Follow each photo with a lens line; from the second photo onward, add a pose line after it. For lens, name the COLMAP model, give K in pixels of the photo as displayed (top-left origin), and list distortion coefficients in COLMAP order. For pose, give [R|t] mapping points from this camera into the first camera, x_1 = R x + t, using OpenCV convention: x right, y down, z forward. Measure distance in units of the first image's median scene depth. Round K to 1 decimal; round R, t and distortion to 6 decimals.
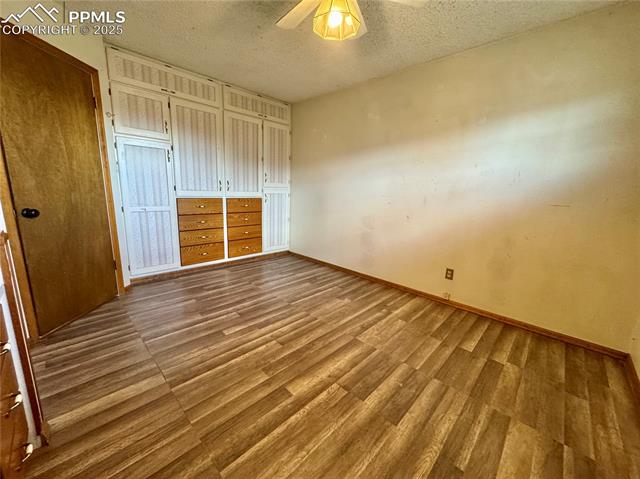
lens RADIAL K [[254.5, 0, 319.6], [0, 254.5, 239.7], [0, 0, 1]] dist [-0.002995, -0.000273]
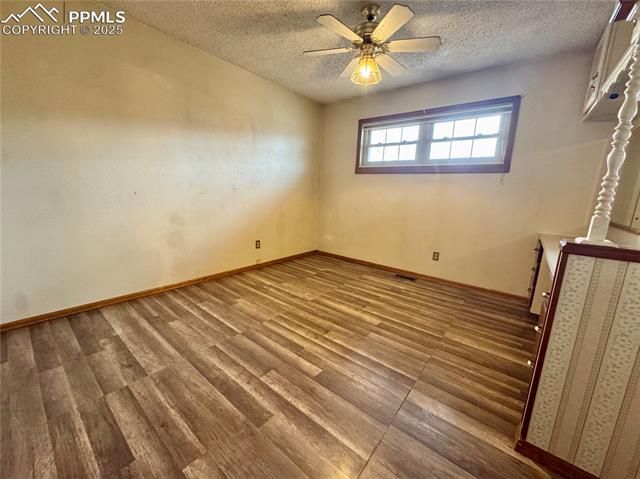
lens RADIAL K [[258.4, 0, 295.3], [0, 258.4, 231.3], [0, 0, 1]] dist [-0.001817, -0.000097]
pose [[-0.040666, -0.200459, 0.978858, -0.963036], [0.149787, 0.967374, 0.204330, -0.221054], [-0.987882, 0.154929, -0.009313, 0.895705]]
